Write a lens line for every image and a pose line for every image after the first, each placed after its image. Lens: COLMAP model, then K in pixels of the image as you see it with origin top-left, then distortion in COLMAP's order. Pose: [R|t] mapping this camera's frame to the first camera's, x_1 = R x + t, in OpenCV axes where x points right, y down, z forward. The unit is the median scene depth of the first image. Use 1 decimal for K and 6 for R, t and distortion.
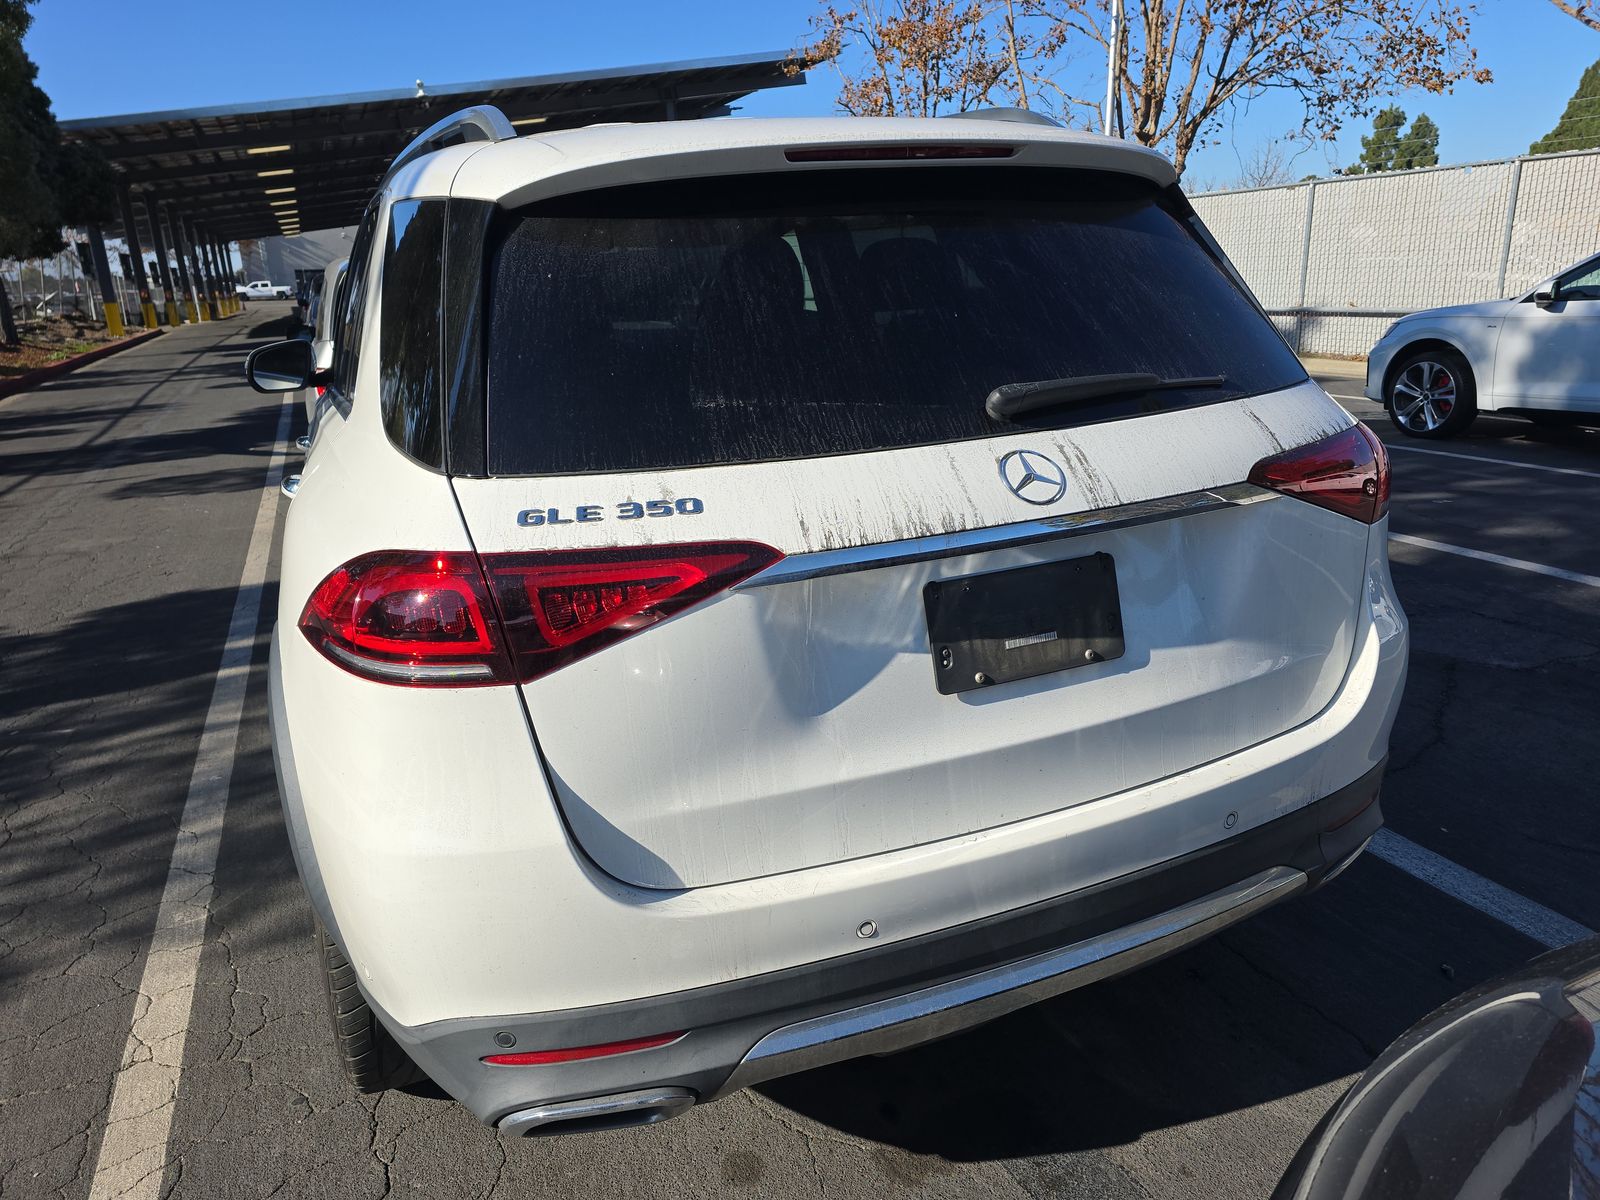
lens RADIAL K [[1077.2, 0, 800.0], [0, 1077.2, 600.0], [0, 0, 1]] dist [0.065678, -0.060776]
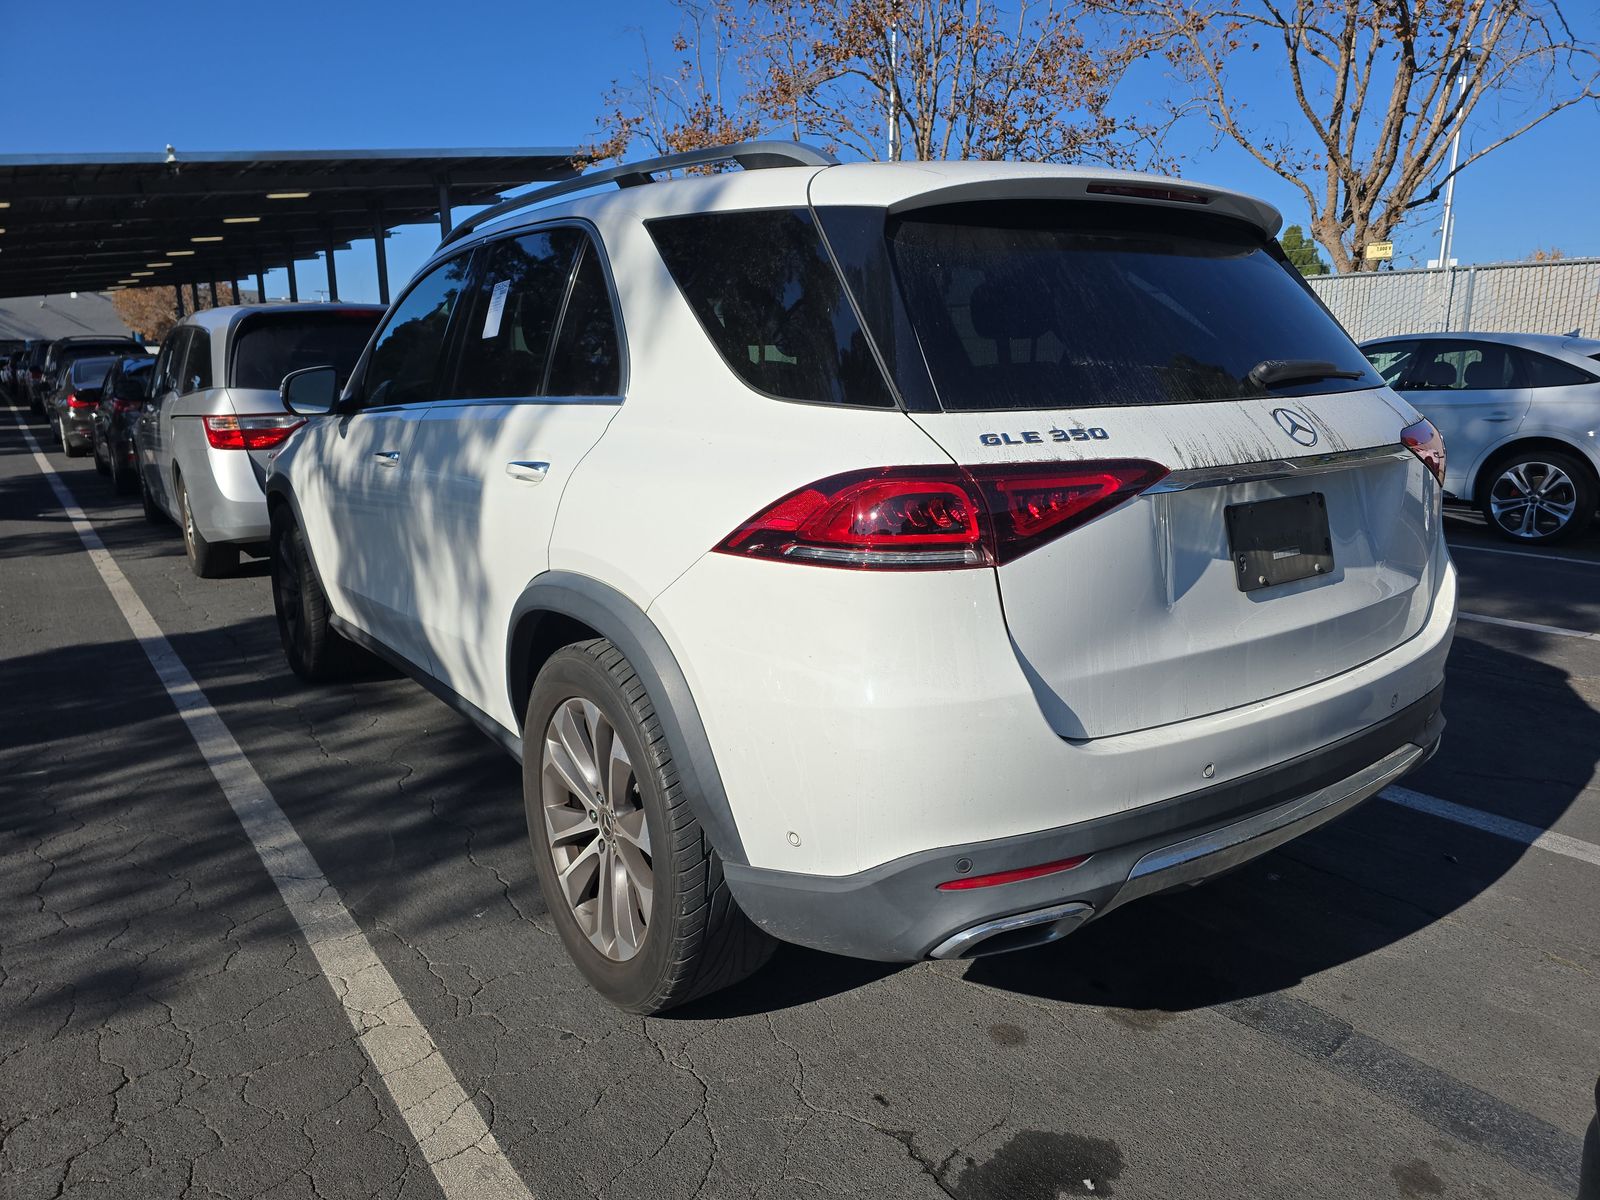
lens RADIAL K [[1077.2, 0, 800.0], [0, 1077.2, 600.0], [0, 0, 1]] dist [0.065678, -0.060776]
pose [[0.975489, -0.011876, 0.219729, -0.648416], [0.029997, 0.996398, -0.079318, 0.178960], [-0.217996, 0.083966, 0.972331, -0.152144]]
